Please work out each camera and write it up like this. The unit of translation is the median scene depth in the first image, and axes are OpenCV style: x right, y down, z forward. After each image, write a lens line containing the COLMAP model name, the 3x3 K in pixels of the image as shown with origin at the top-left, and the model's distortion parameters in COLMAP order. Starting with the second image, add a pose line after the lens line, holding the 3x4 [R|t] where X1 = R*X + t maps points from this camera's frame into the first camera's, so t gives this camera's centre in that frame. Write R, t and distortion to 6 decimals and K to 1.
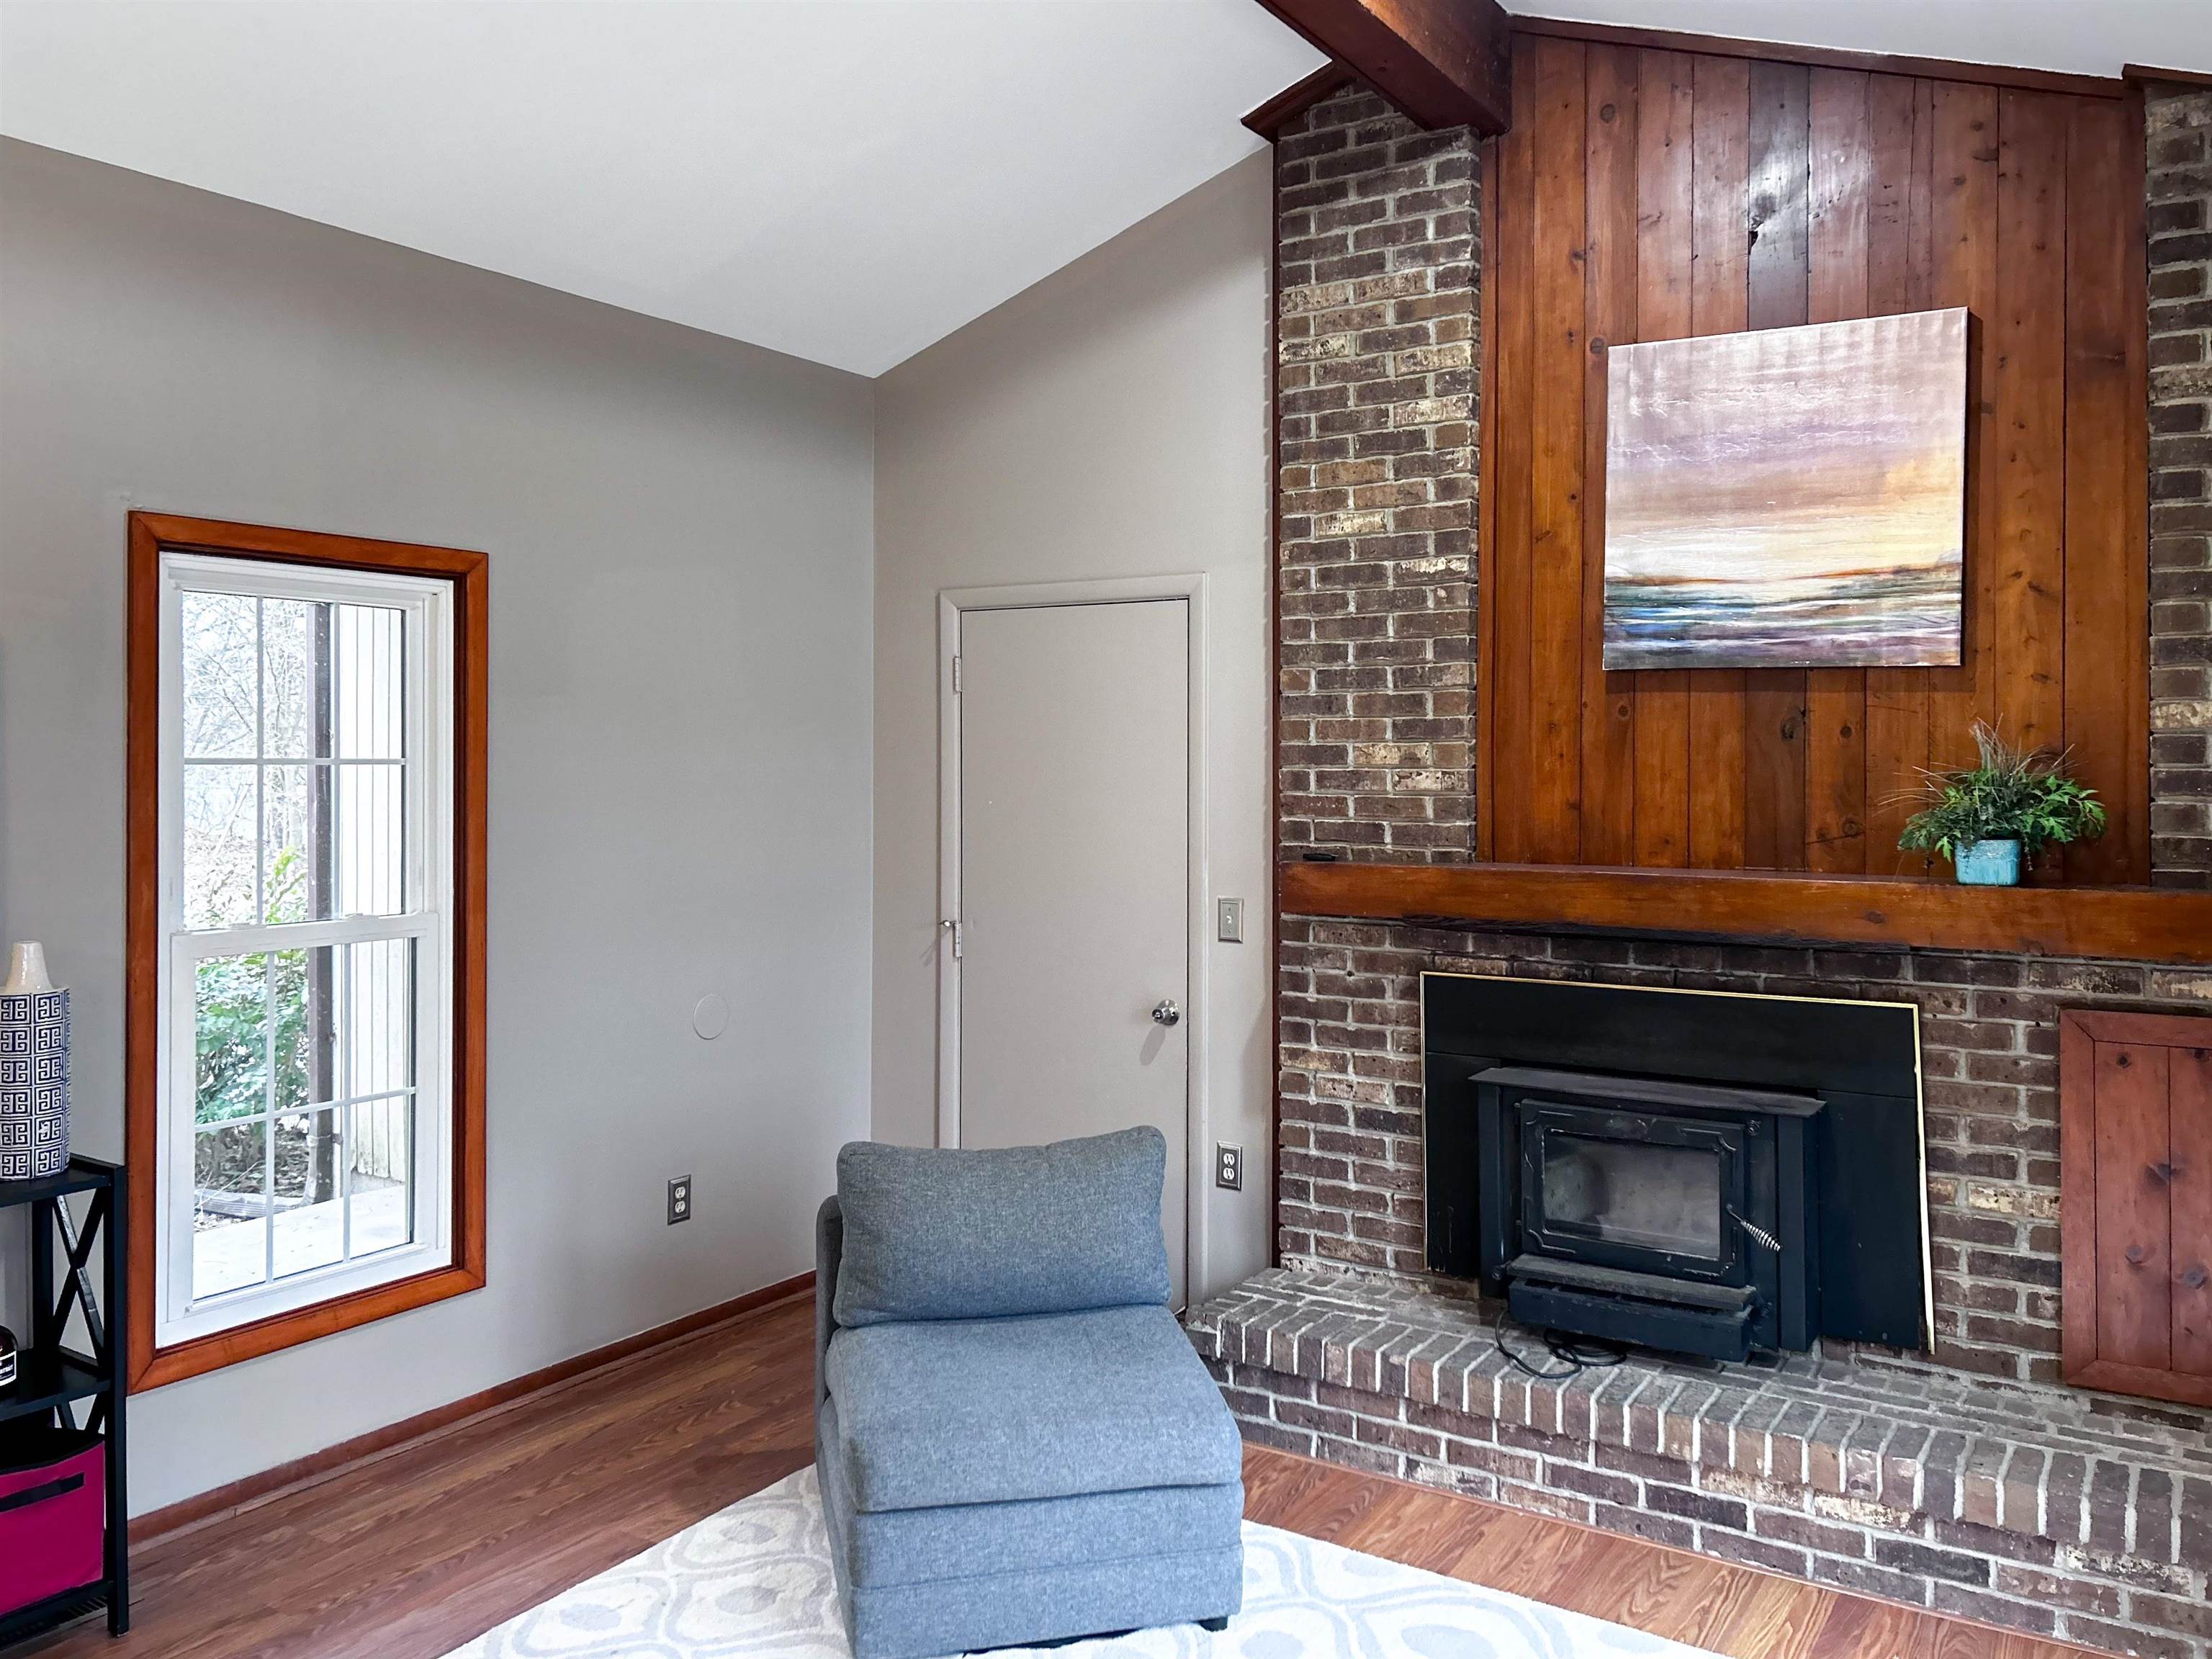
lens RADIAL K [[1696.0, 0, 1101.3], [0, 1696.0, 807.0], [0, 0, 1]] dist [0.030397, -0.056103]
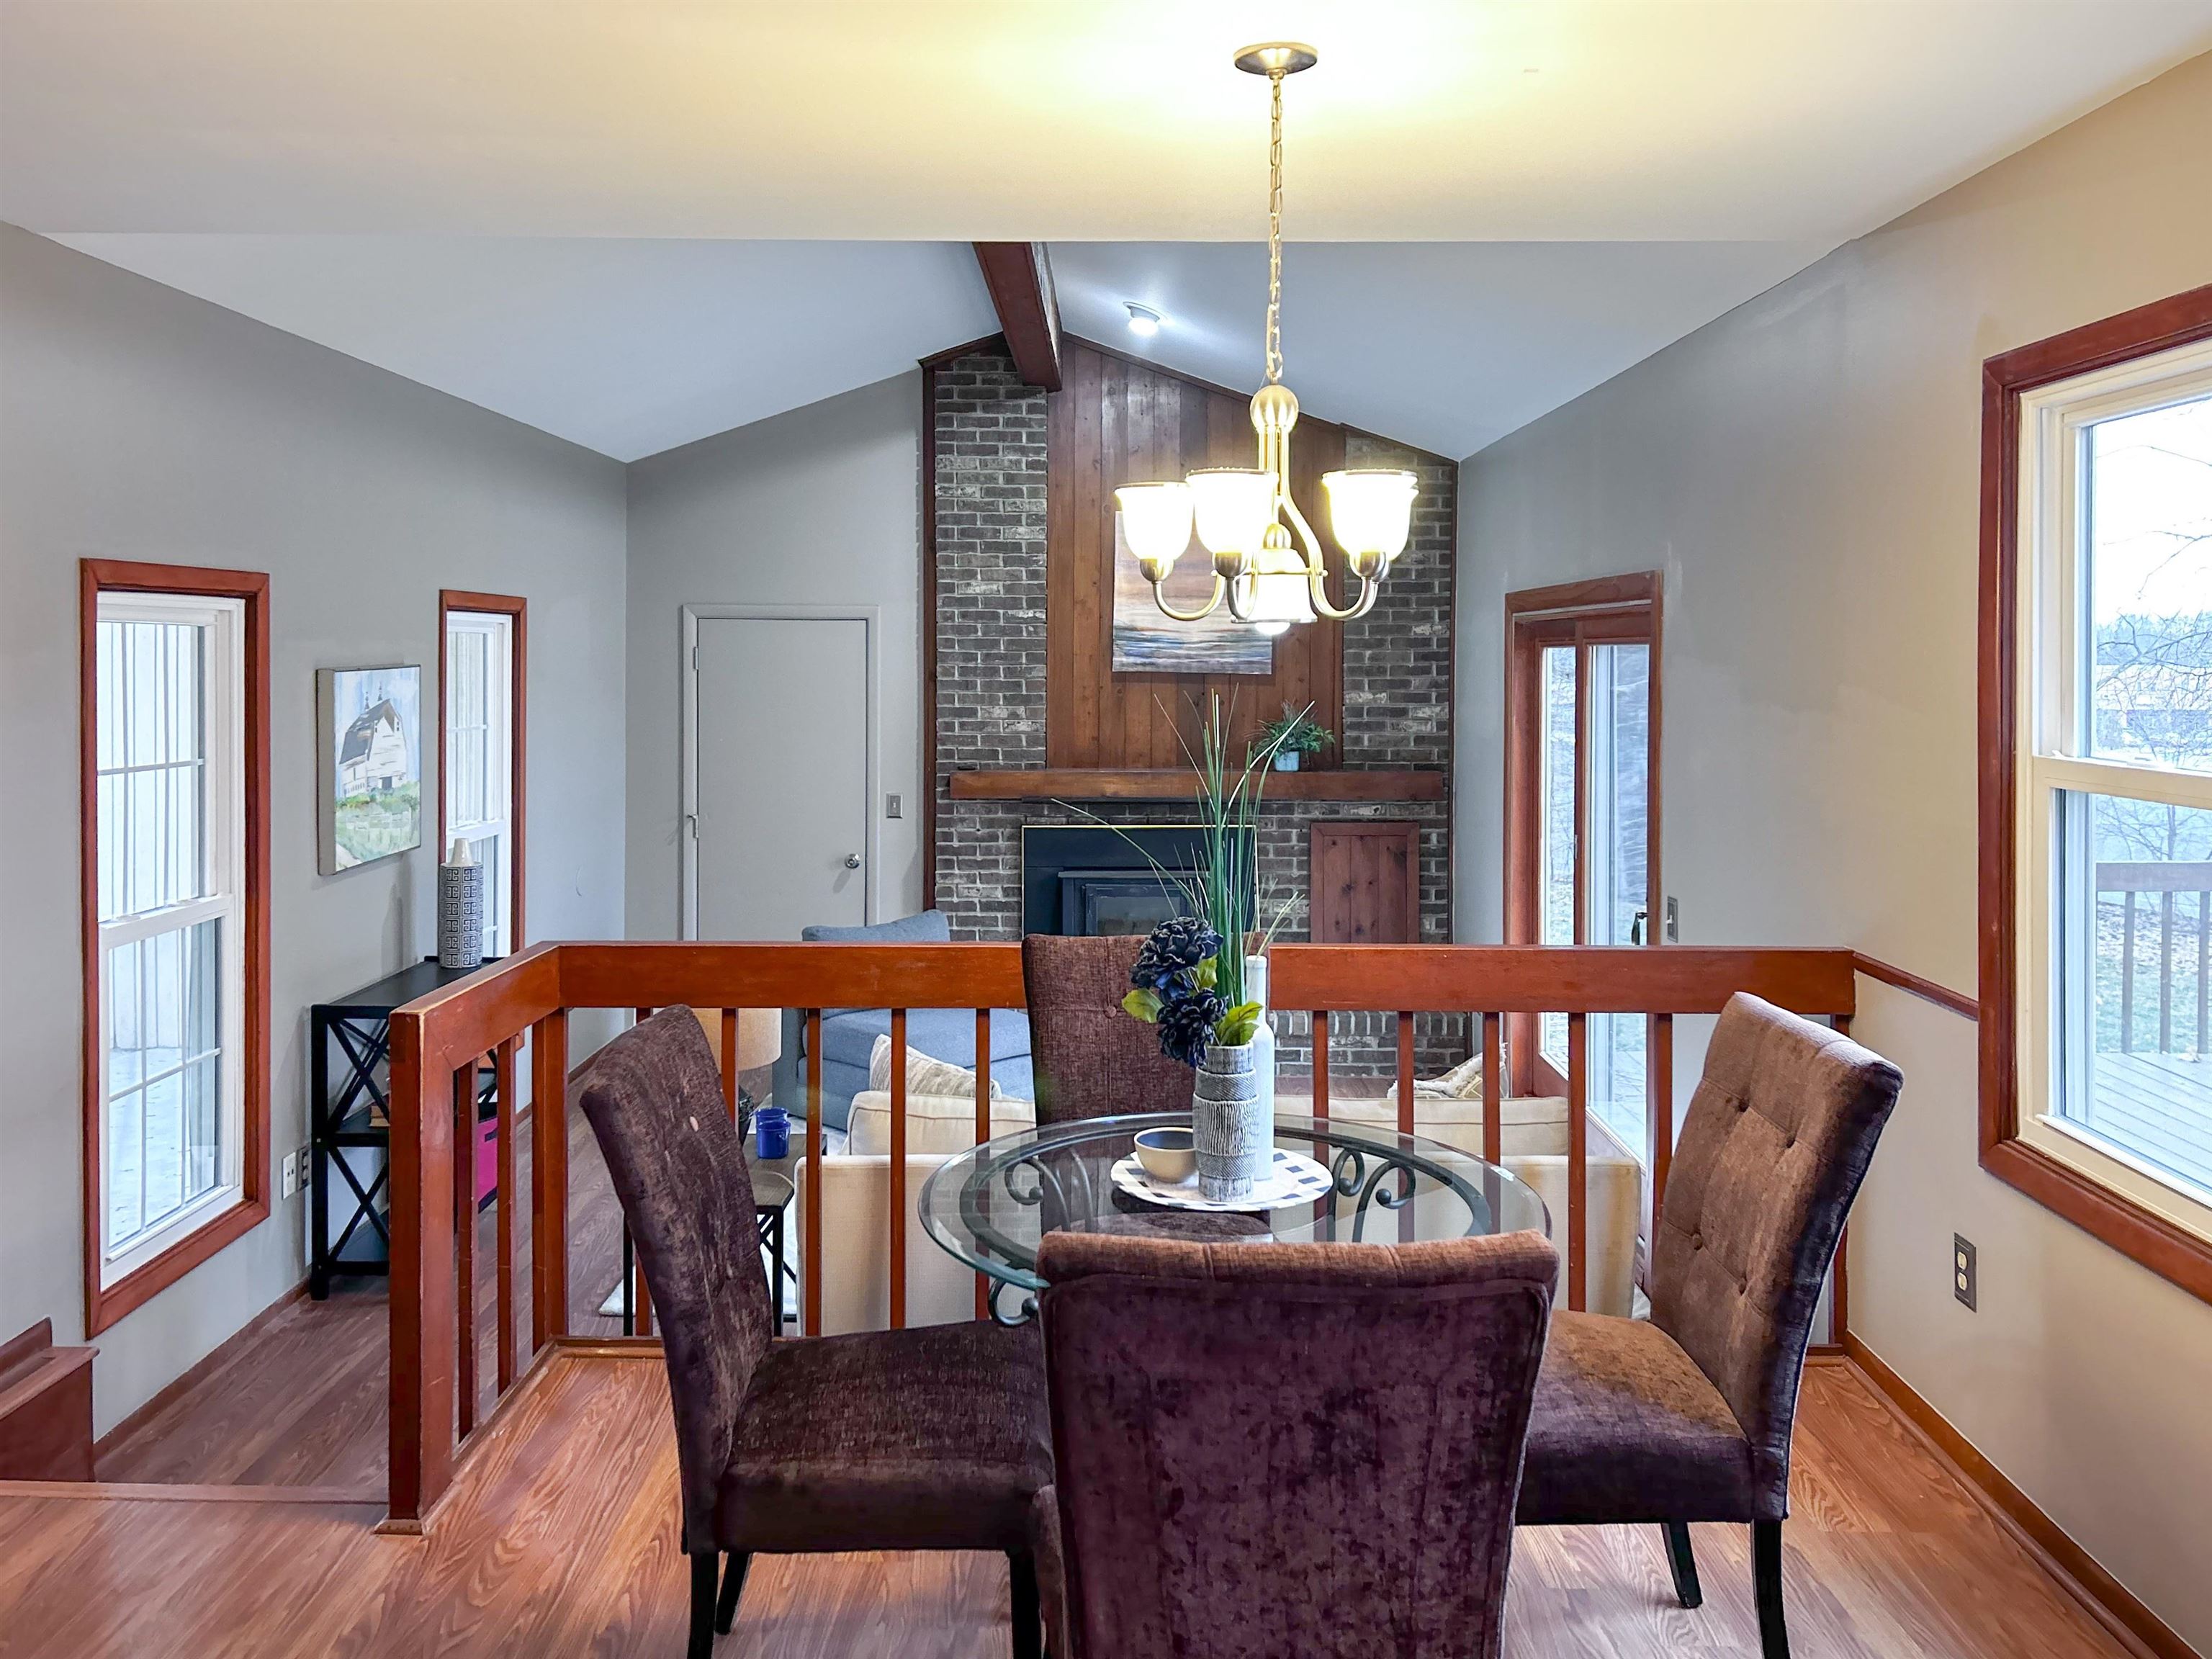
lens RADIAL K [[1696.0, 0, 1101.3], [0, 1696.0, 807.0], [0, 0, 1]] dist [0.030397, -0.056103]
pose [[0.837473, -0.043784, 0.544723, -0.775200], [0.011309, 0.997960, 0.062828, -0.043629], [-0.546362, -0.046456, 0.836259, -0.648170]]
